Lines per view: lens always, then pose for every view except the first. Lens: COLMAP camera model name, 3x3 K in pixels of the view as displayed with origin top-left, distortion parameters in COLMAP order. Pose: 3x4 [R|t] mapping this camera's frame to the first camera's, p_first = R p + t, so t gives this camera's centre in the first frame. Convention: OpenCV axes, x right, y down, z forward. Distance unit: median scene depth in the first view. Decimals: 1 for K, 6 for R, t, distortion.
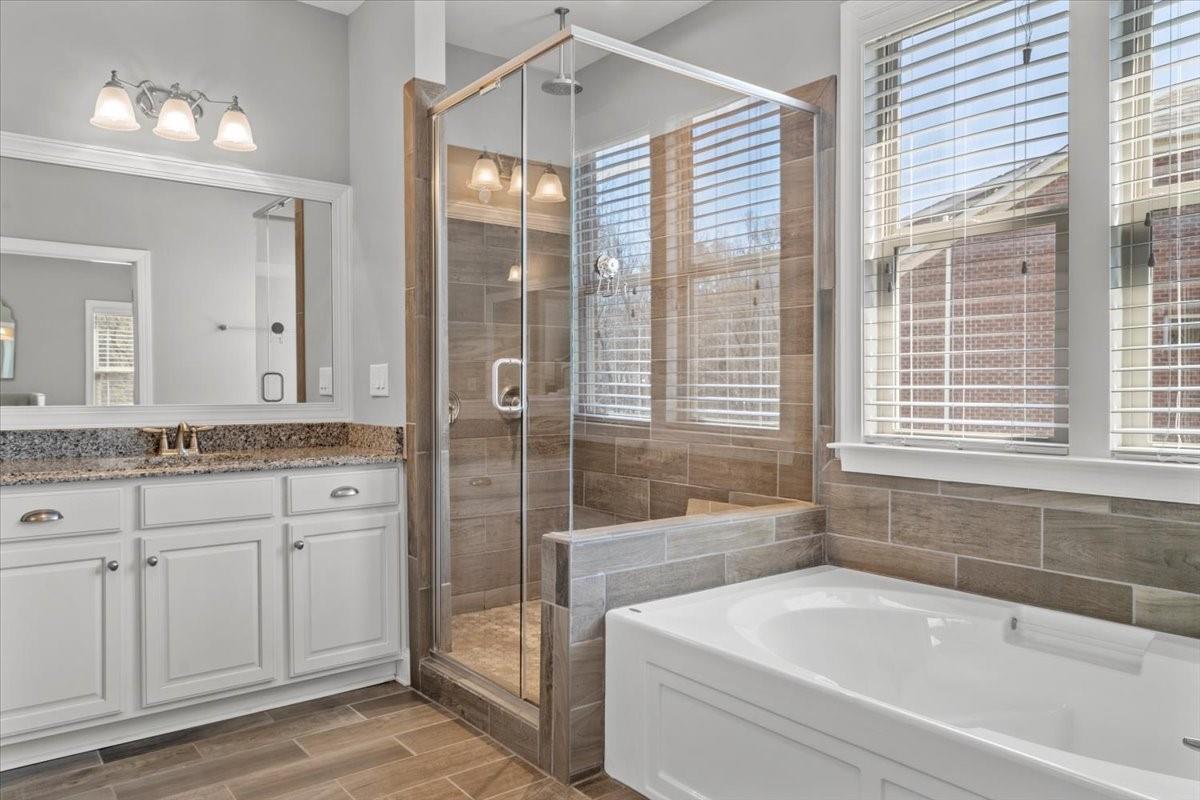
lens RADIAL K [[819.6, 0, 597.1], [0, 819.6, 393.7], [0, 0, 1]] dist [0.021678, -0.008320]
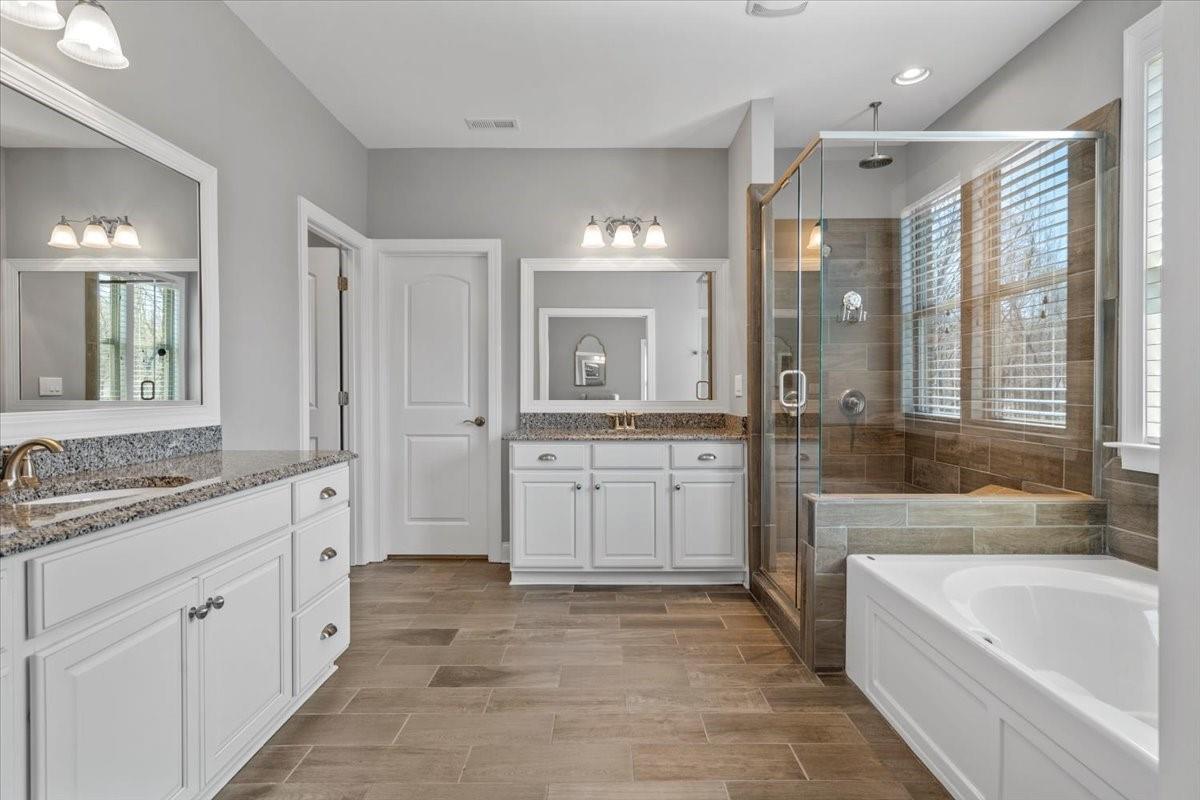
lens RADIAL K [[588.6, 0, 606.4], [0, 588.6, 395.5], [0, 0, 1]] dist [0.002482, 0.001506]
pose [[0.799174, 0.005310, -0.601076, 0.230916], [-0.005832, 0.999982, 0.001080, 0.002235], [0.601071, 0.002643, 0.799191, -0.015247]]
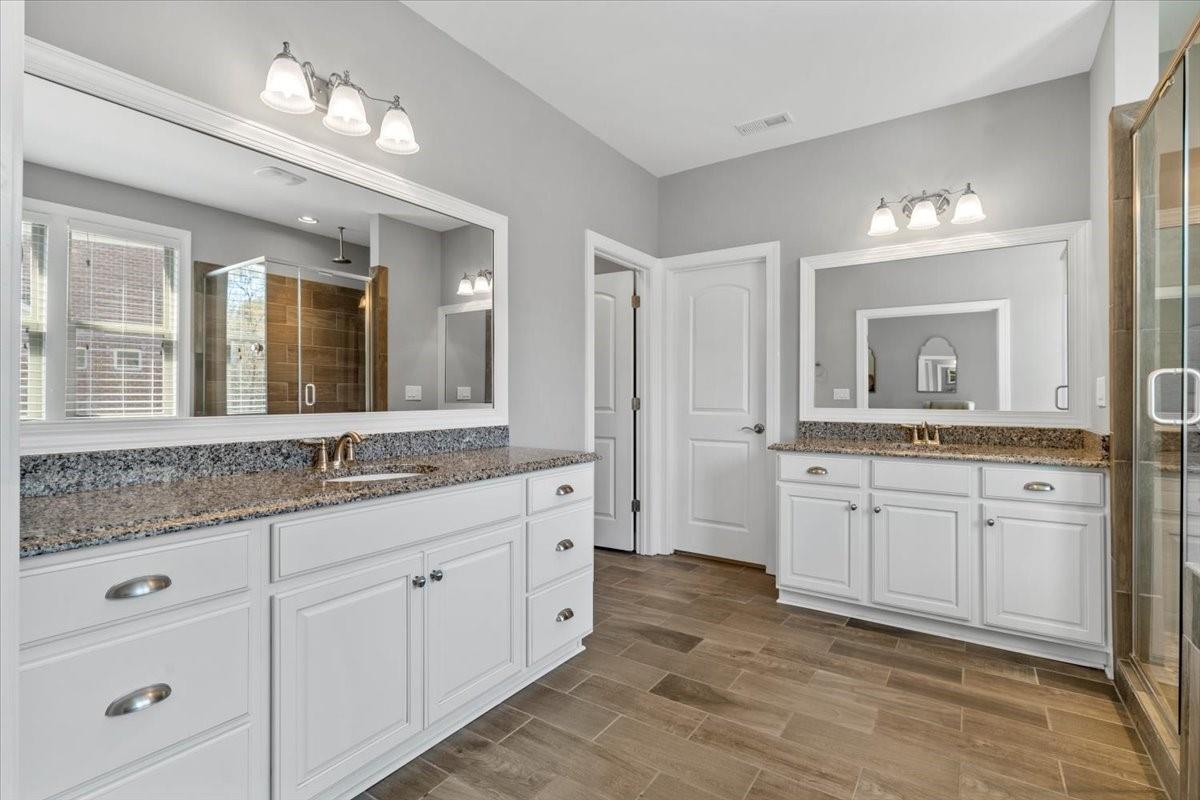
lens RADIAL K [[549.0, 0, 608.8], [0, 549.0, 395.3], [0, 0, 1]] dist [-0.004586, 0.002080]
pose [[0.331214, -0.000242, -0.943556, 0.247599], [-0.011482, 0.999925, -0.004287, -0.001456], [0.943486, 0.012254, 0.331186, 0.168391]]
